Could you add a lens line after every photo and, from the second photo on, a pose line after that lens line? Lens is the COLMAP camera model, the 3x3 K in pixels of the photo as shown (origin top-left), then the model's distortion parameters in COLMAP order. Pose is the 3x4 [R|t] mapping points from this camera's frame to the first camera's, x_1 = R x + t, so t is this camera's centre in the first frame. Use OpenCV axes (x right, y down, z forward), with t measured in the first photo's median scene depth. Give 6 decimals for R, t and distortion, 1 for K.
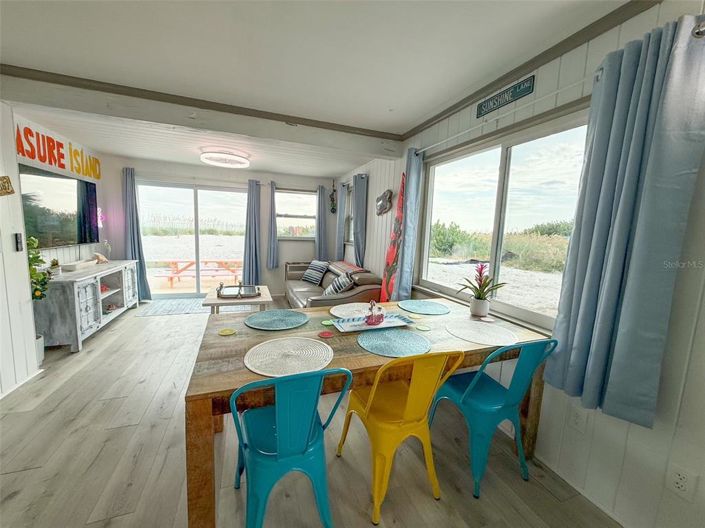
lens RADIAL K [[281.0, 0, 352.9], [0, 281.0, 263.7], [0, 0, 1]] dist [-0.001176, -0.000071]
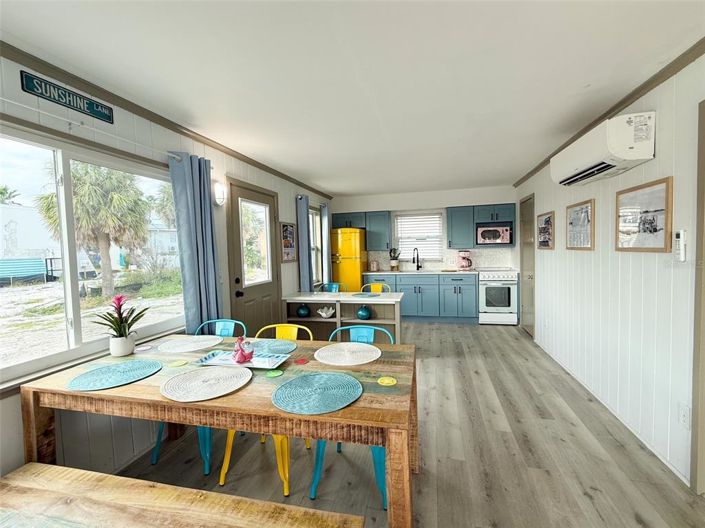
lens RADIAL K [[311.4, 0, 352.9], [0, 311.4, 265.4], [0, 0, 1]] dist [-0.009890, 0.000870]
pose [[-0.823224, -0.046992, 0.565769, -0.749048], [0.067698, 0.981332, 0.180012, -0.242005], [-0.563667, 0.186491, -0.804675, 1.495608]]
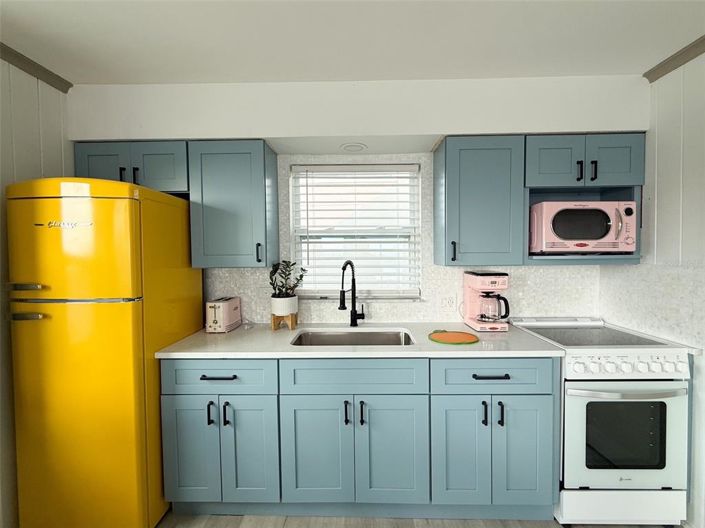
lens RADIAL K [[311.4, 0, 354.7], [0, 311.4, 264.7], [0, 0, 1]] dist [-0.009890, 0.000870]
pose [[-0.931364, -0.041412, 0.361726, -0.490944], [0.019983, 0.986198, 0.164358, -0.159703], [-0.363540, 0.160305, -0.917682, 0.908734]]
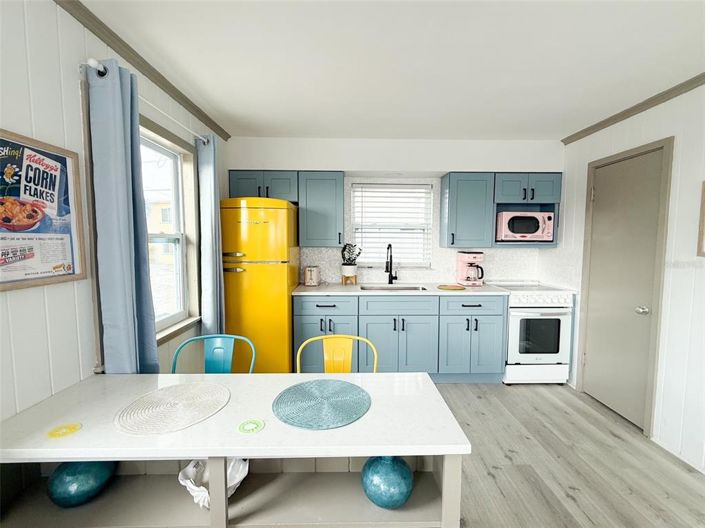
lens RADIAL K [[311.4, 0, 354.6], [0, 311.4, 266.8], [0, 0, 1]] dist [-0.009890, 0.000870]
pose [[-0.943172, -0.068227, 0.325226, -0.488749], [0.002323, 0.977319, 0.211762, -0.185236], [-0.332298, 0.200483, -0.921621, 1.129709]]
